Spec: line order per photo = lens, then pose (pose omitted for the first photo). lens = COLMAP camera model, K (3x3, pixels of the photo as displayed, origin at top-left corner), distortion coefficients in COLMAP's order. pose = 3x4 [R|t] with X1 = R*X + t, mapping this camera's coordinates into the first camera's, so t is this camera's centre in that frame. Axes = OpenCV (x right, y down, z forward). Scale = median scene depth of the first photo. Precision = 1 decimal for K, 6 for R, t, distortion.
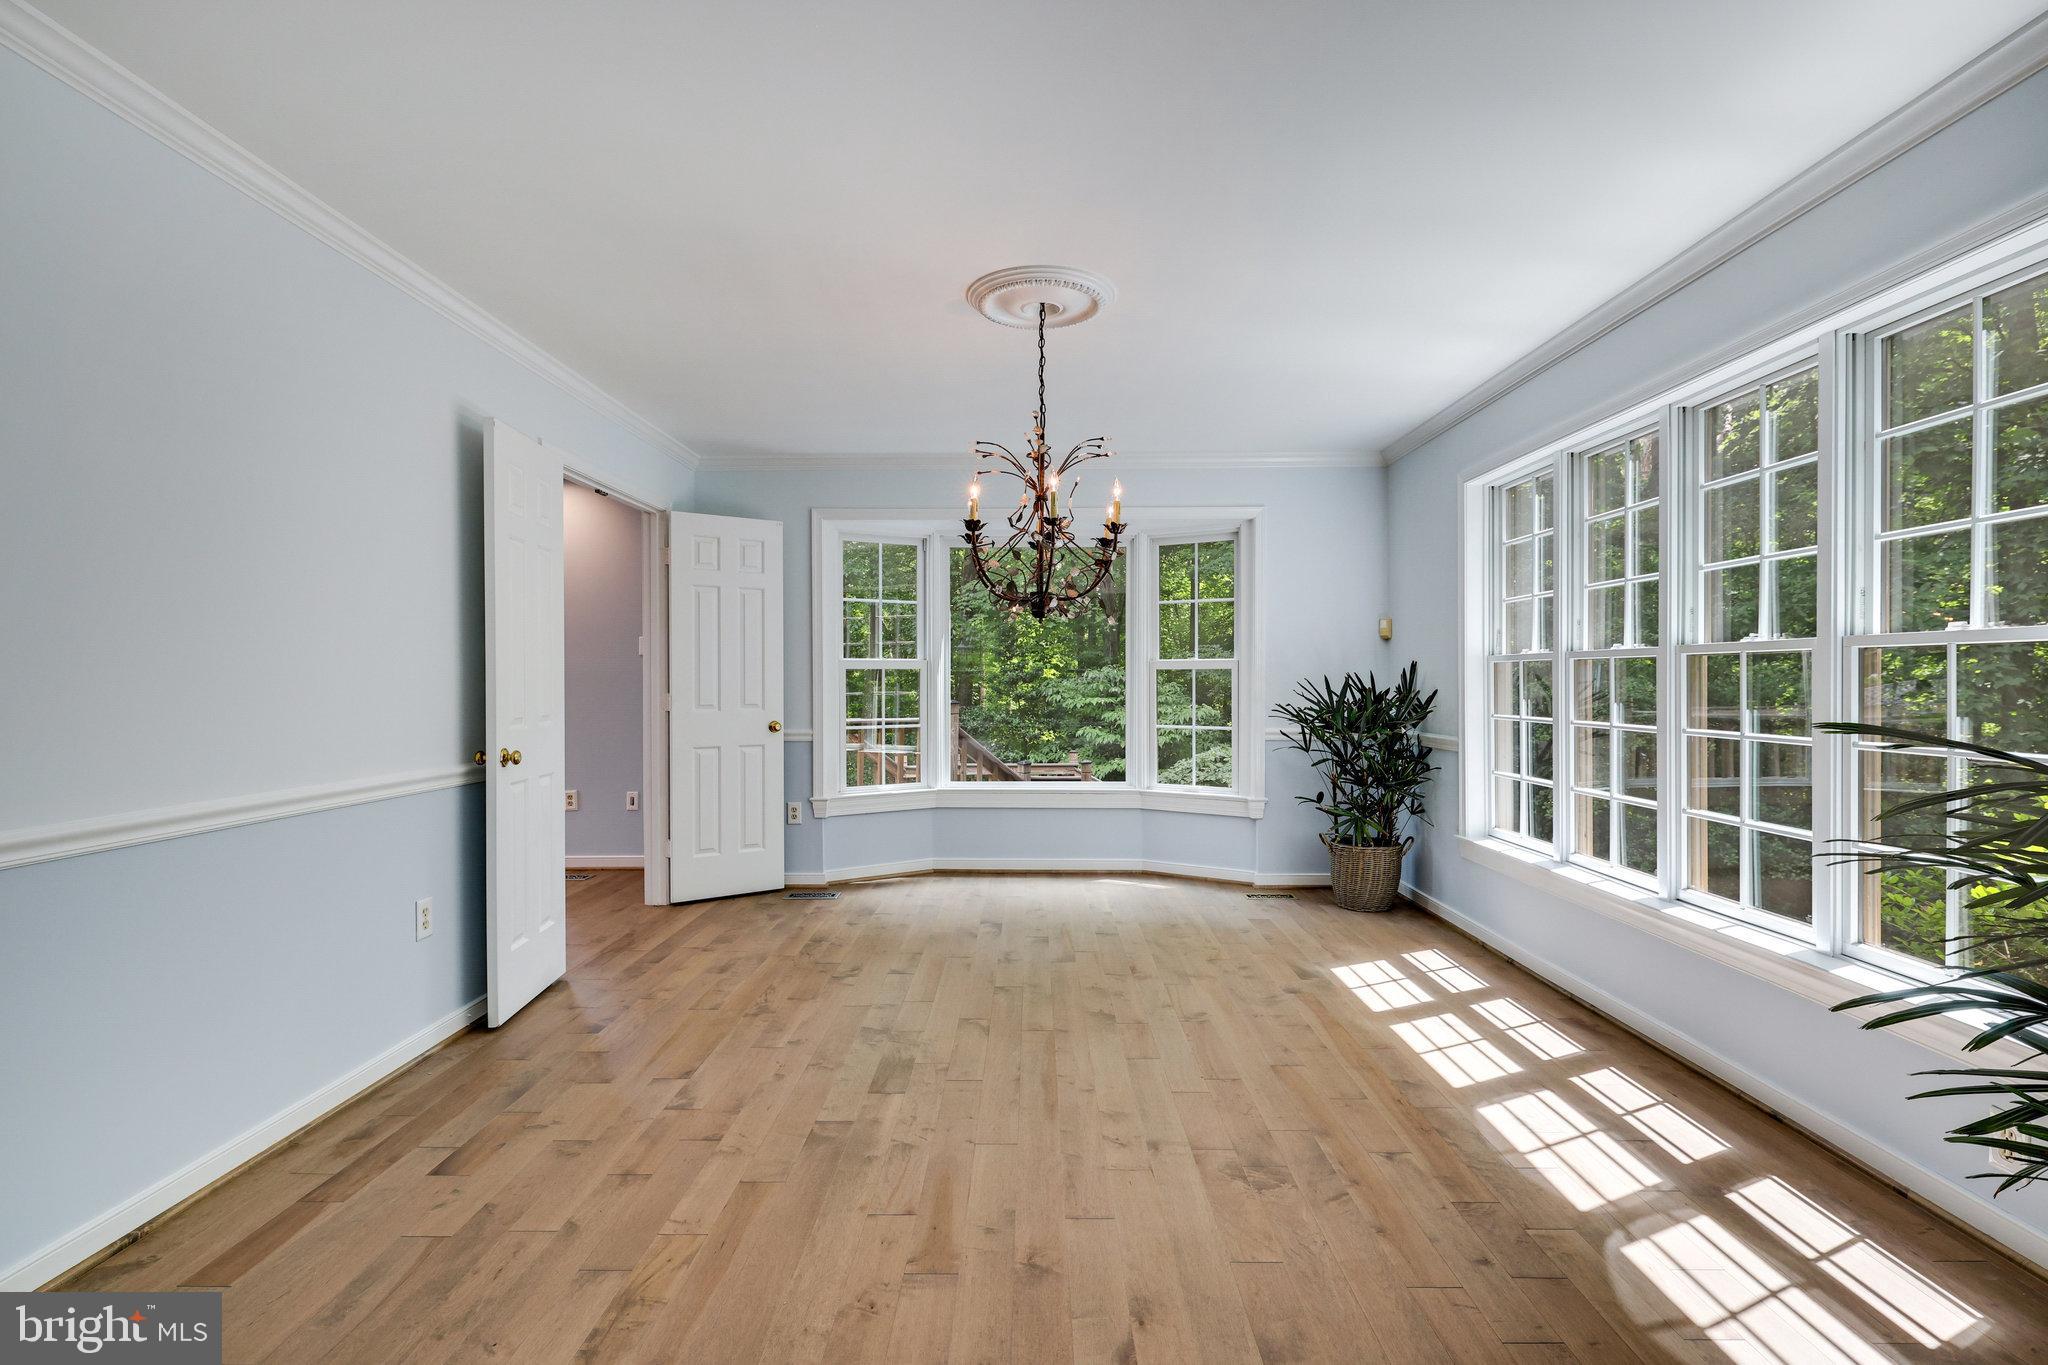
lens RADIAL K [[973.5, 0, 1004.6], [0, 973.5, 682.3], [0, 0, 1]] dist [0.003373, 0.000090]
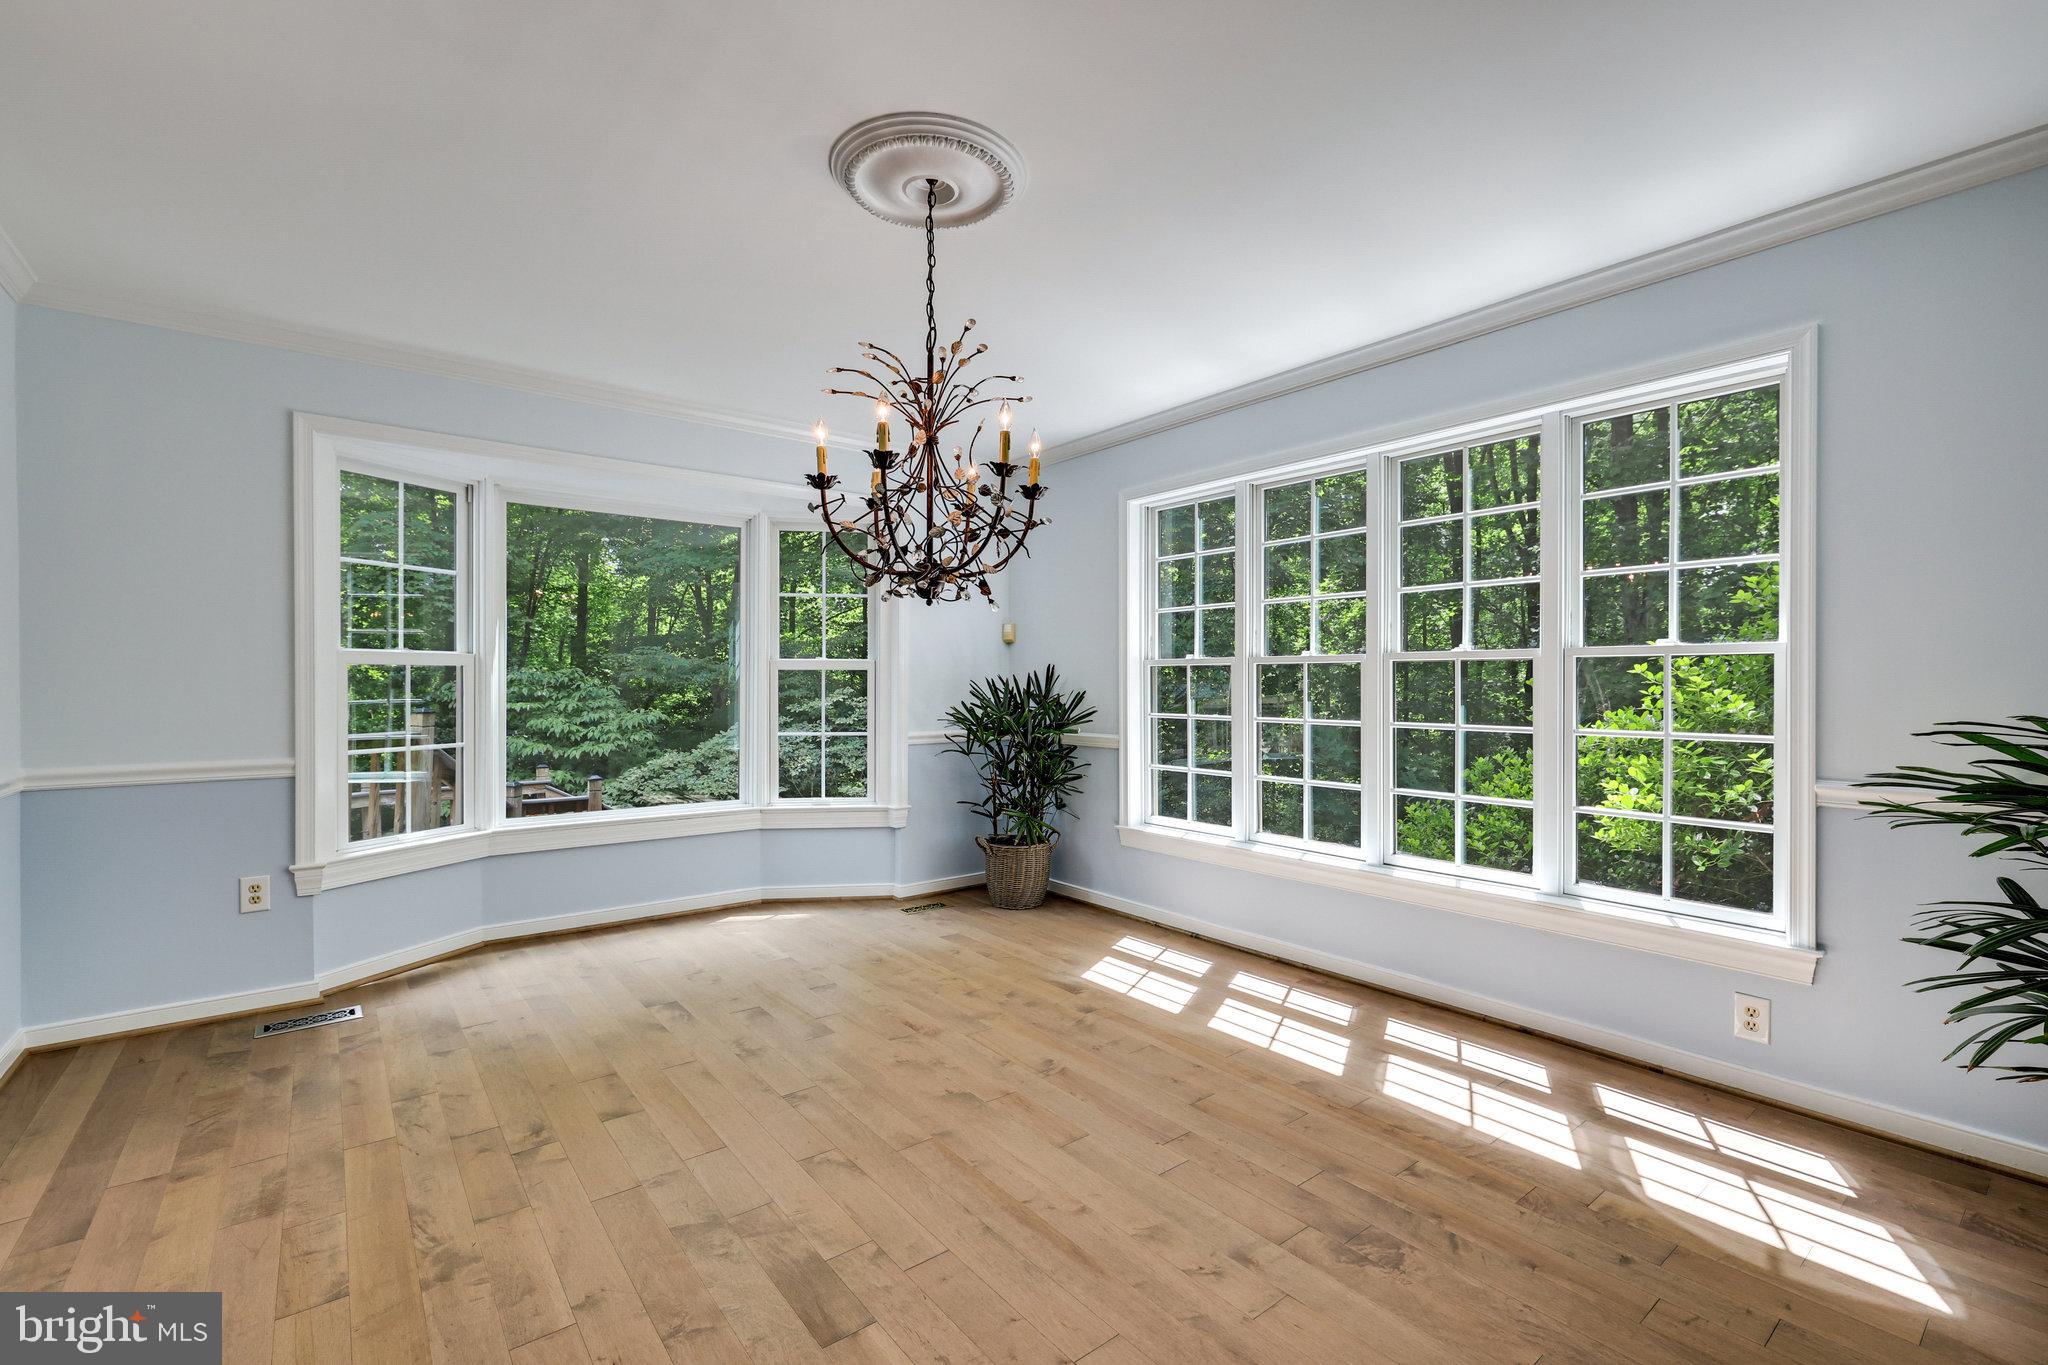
lens RADIAL K [[900.1, 0, 1026.1], [0, 900.1, 686.0], [0, 0, 1]] dist [0.002683, 0.000080]
pose [[0.769570, 0.000203, 0.638563, -0.295836], [-0.000472, 1.000000, 0.000250, 0.001840], [-0.638562, -0.000494, 0.769570, 0.349014]]
